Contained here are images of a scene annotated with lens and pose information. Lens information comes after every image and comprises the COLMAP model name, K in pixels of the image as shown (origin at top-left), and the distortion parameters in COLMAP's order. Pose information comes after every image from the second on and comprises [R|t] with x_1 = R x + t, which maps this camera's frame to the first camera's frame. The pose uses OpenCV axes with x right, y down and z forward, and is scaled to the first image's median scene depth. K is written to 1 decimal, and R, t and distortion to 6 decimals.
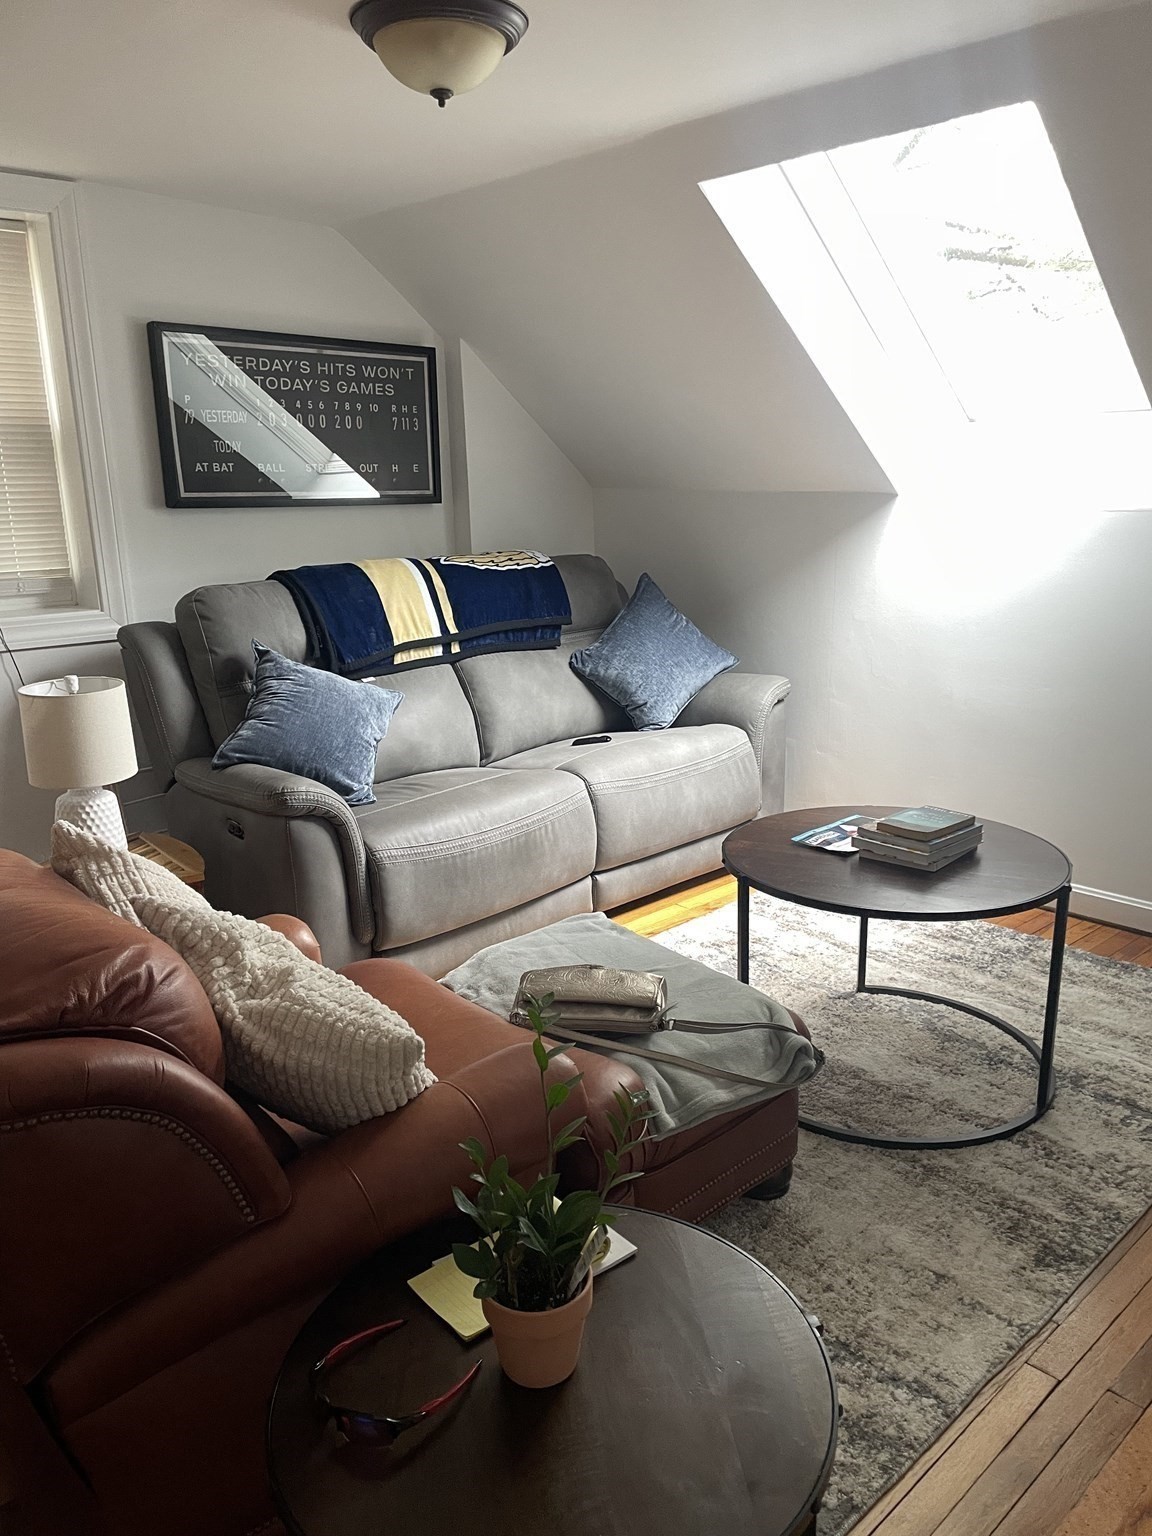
lens RADIAL K [[1155.8, 0, 571.5], [0, 1155.8, 782.5], [0, 0, 1]] dist [0.087247, -0.119655]
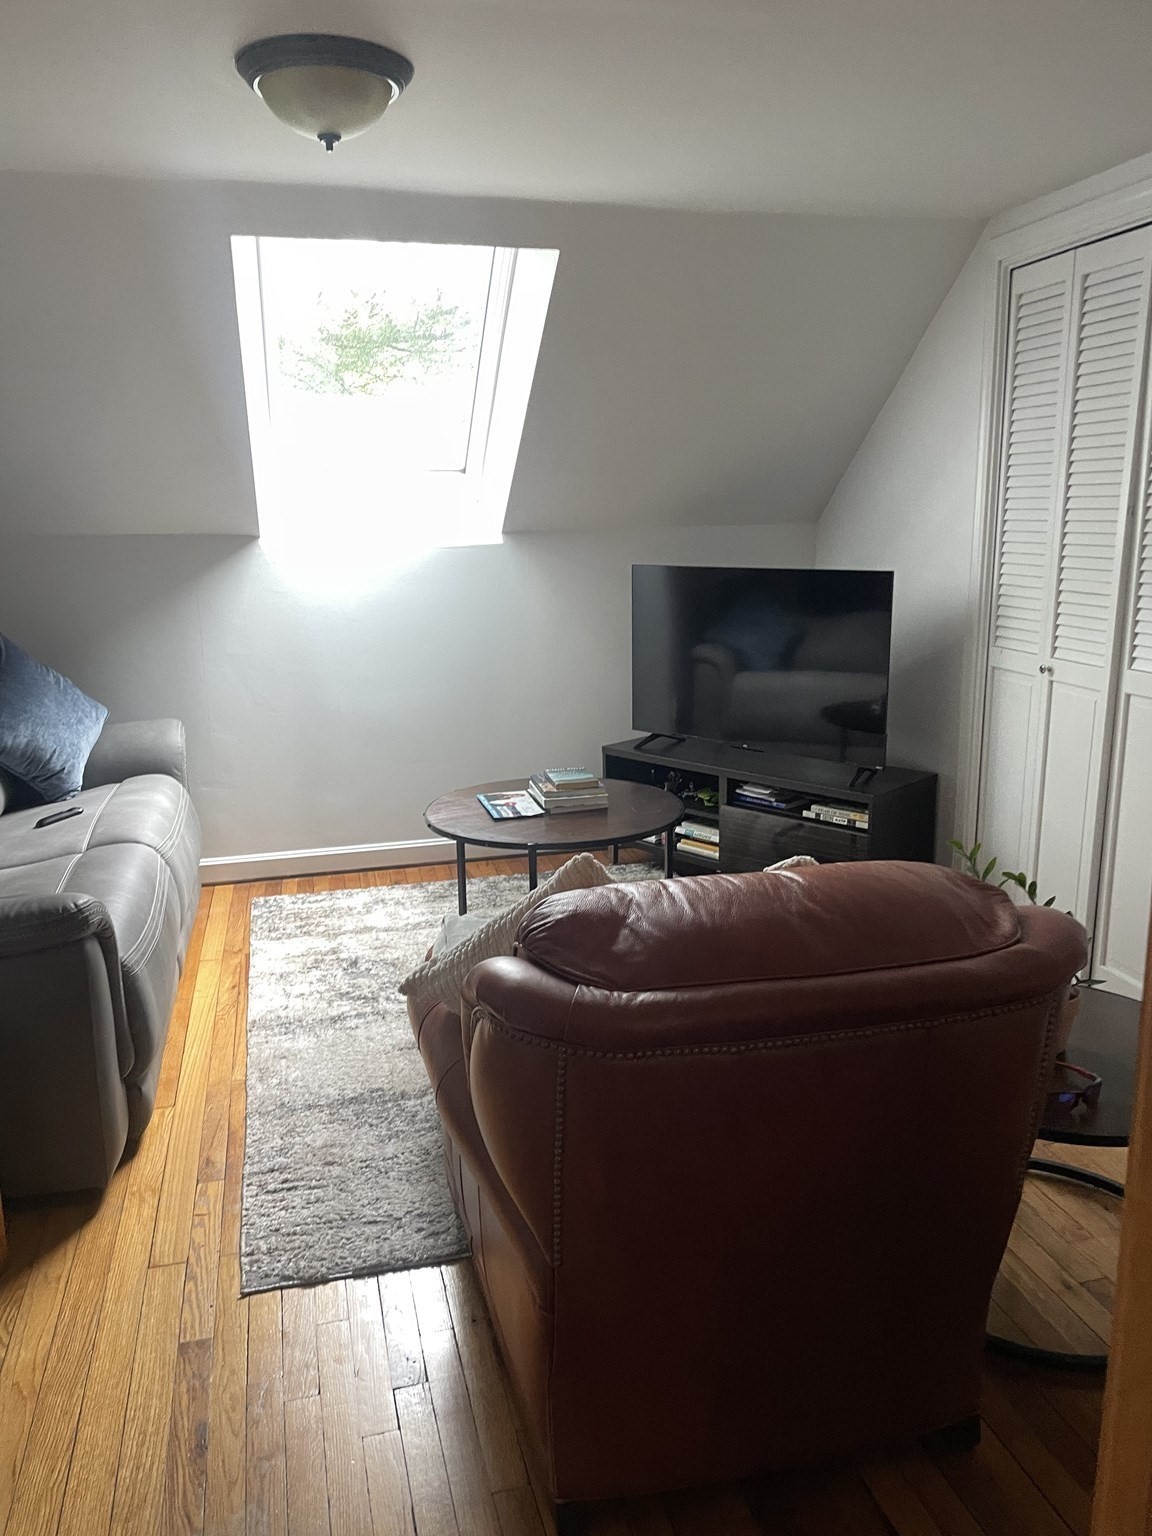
lens RADIAL K [[1155.8, 0, 571.5], [0, 1155.8, 782.5], [0, 0, 1]] dist [0.087247, -0.119655]
pose [[0.476609, -0.194982, 0.857220, -0.560865], [0.229536, 0.968870, 0.092758, -0.055731], [-0.848621, 0.152553, 0.506528, 0.228832]]
